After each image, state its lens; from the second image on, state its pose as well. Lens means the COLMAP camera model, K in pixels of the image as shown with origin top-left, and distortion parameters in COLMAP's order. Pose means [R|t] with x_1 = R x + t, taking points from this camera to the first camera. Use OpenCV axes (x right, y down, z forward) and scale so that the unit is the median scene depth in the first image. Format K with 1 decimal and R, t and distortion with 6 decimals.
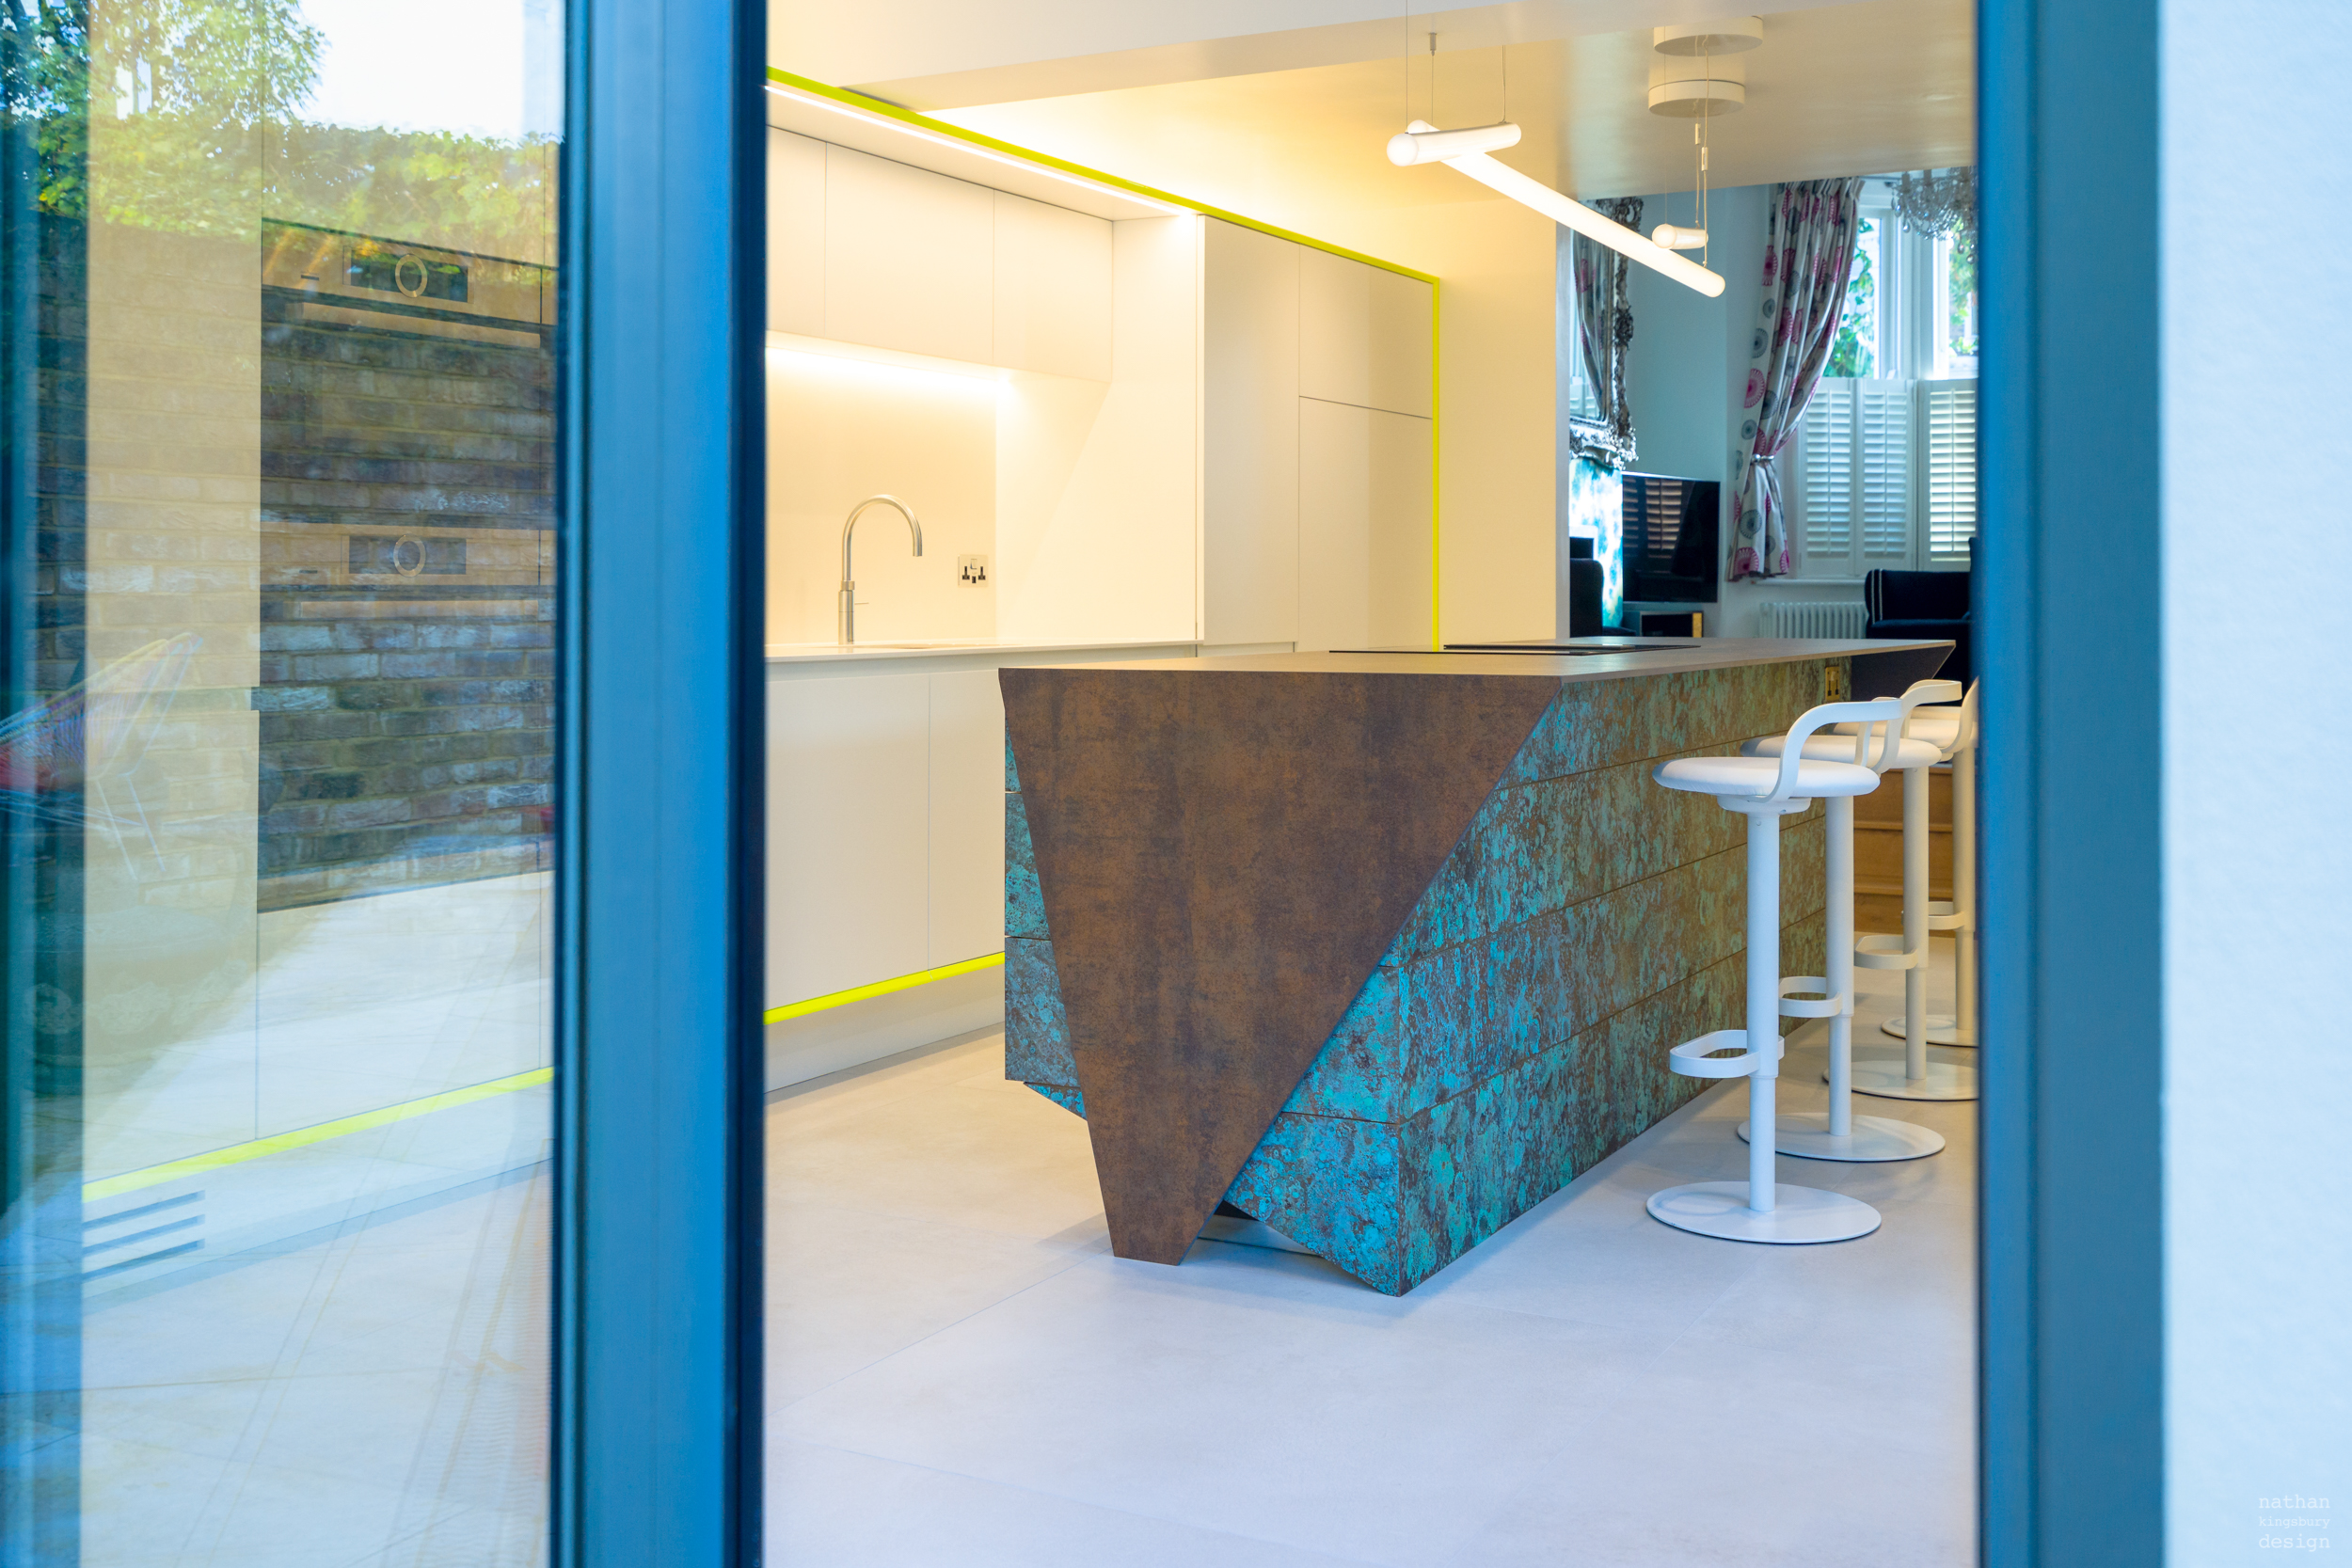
lens RADIAL K [[2375.5, 0, 1176.0], [0, 2375.5, 784.0], [0, 0, 1]] dist [0.017904, 0.003027]
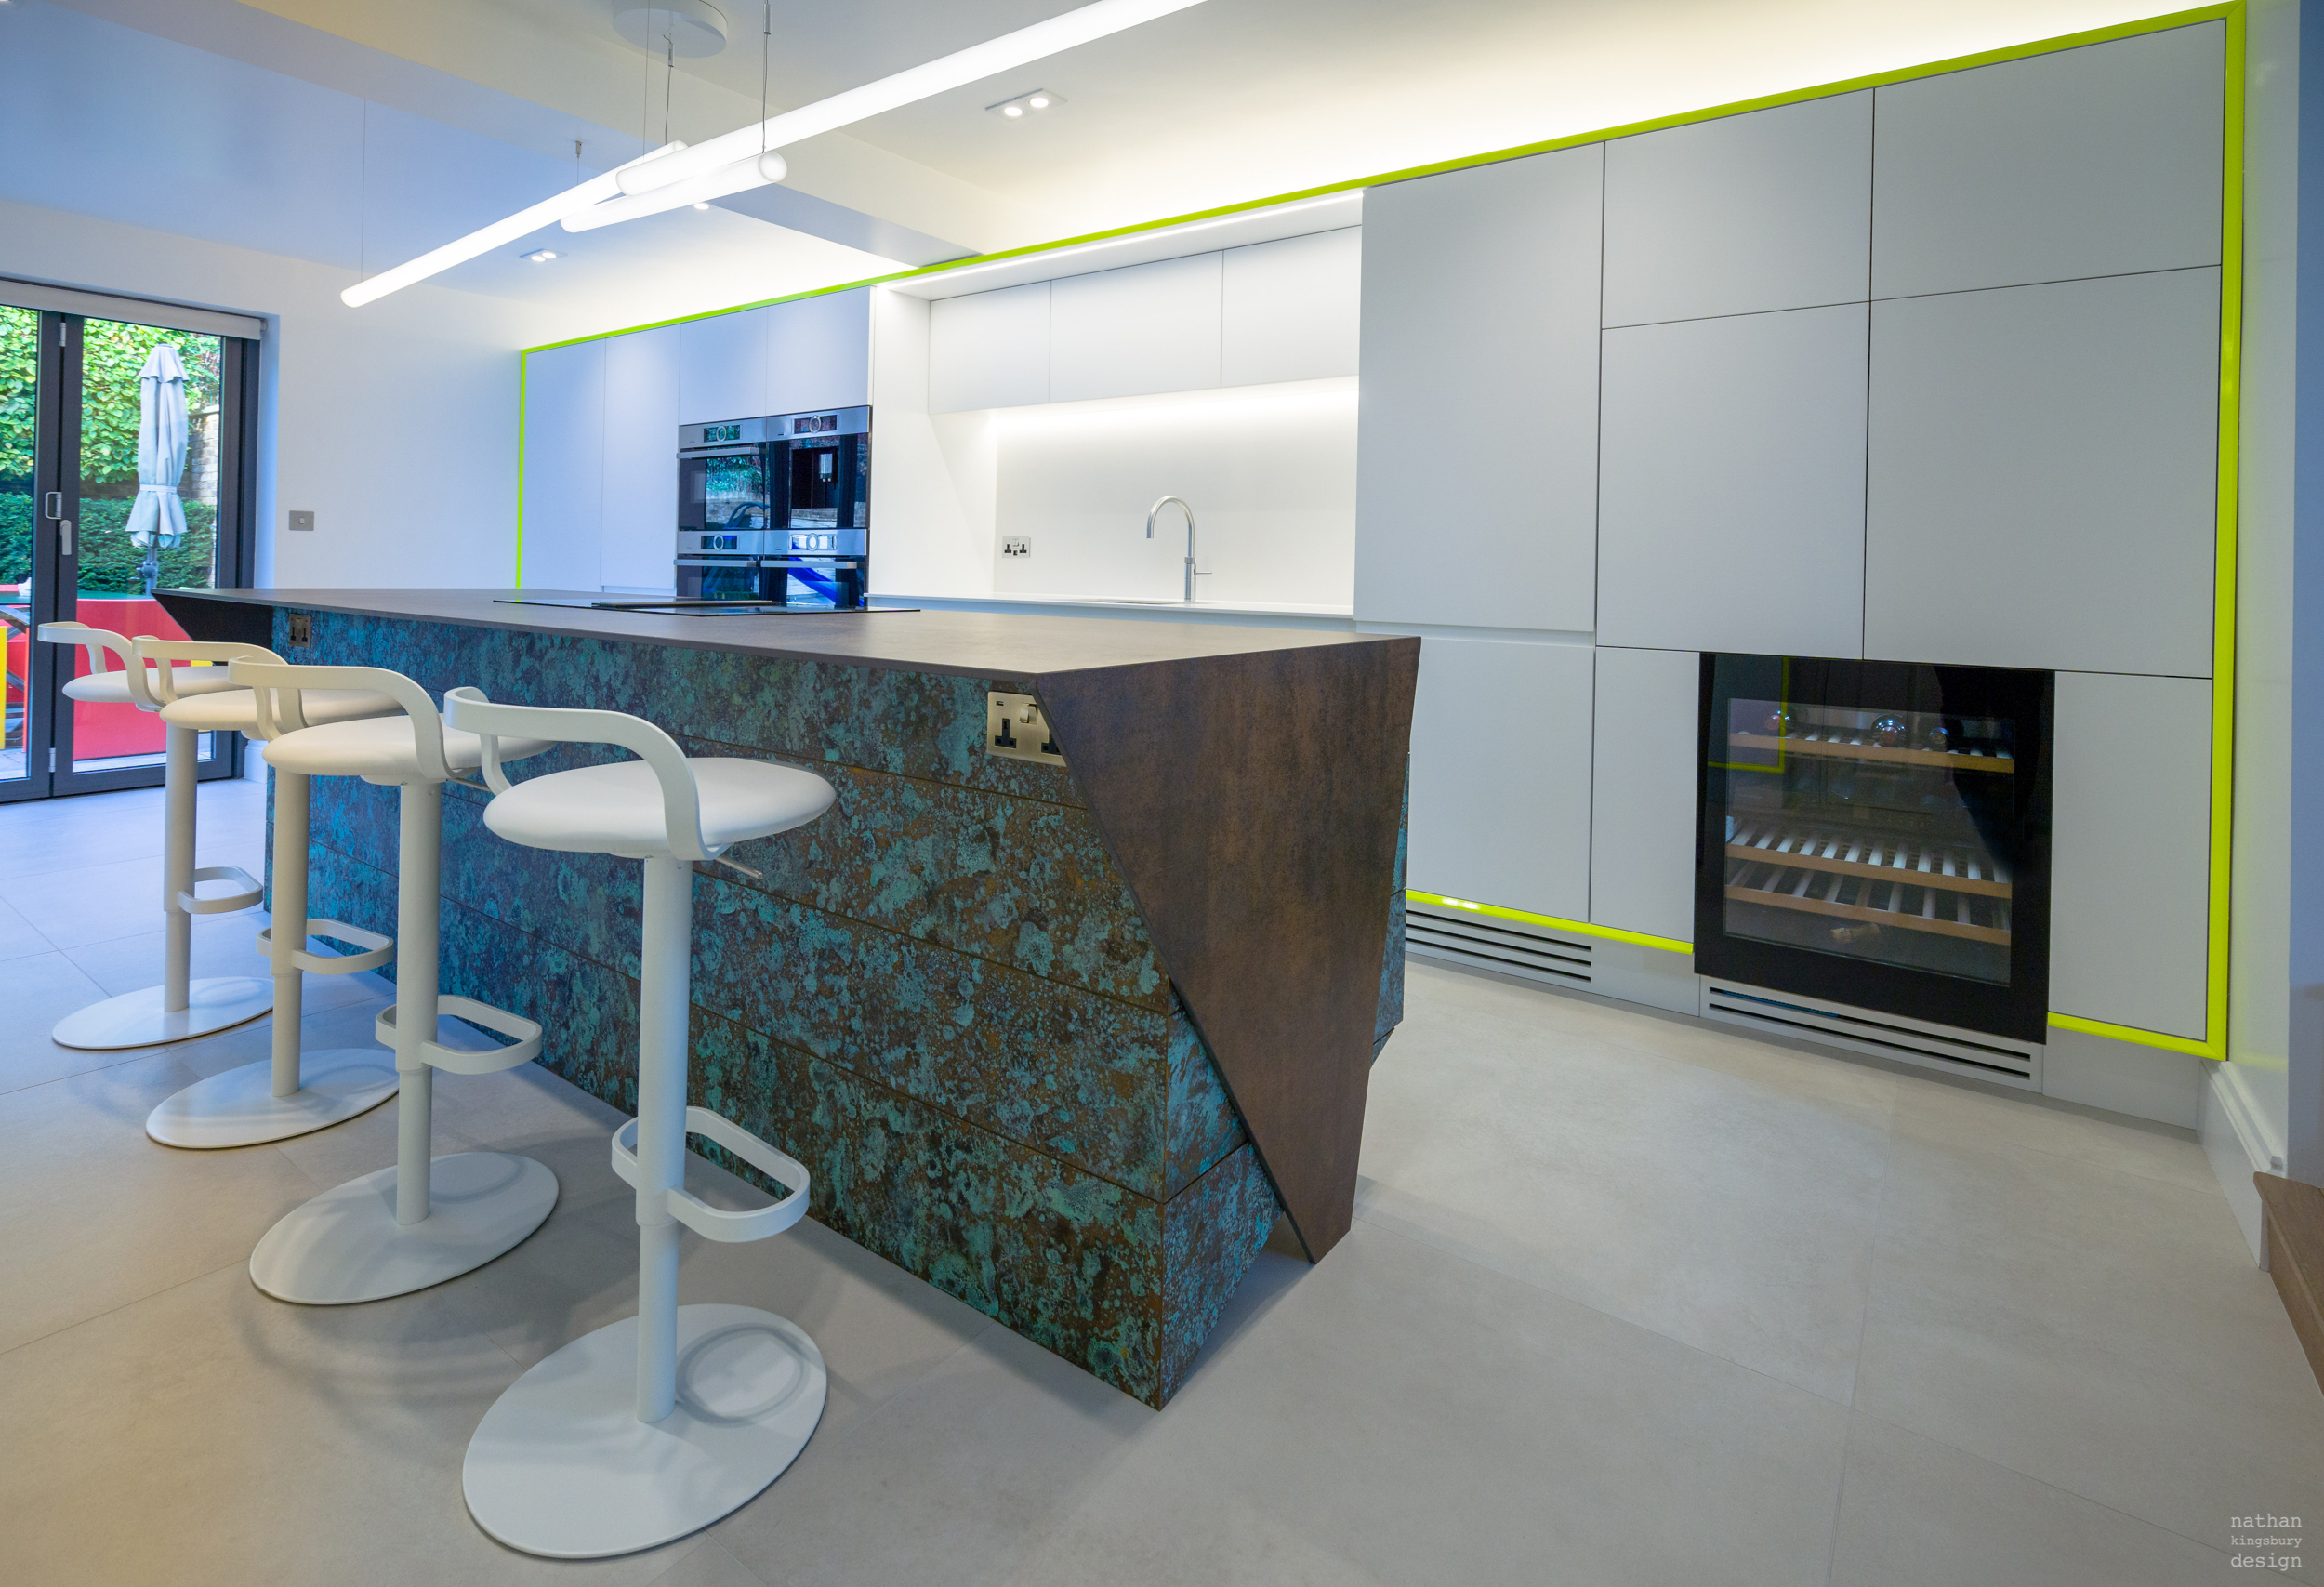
lens RADIAL K [[1088.9, 0, 1162.0], [0, 1088.9, 793.5], [0, 0, 1]] dist [-0.001283, -0.000054]
pose [[-0.147749, 0.194420, -0.969727, 0.546703], [-0.101035, 0.972392, 0.210348, -0.083729], [0.983851, 0.129055, -0.124027, 1.085024]]
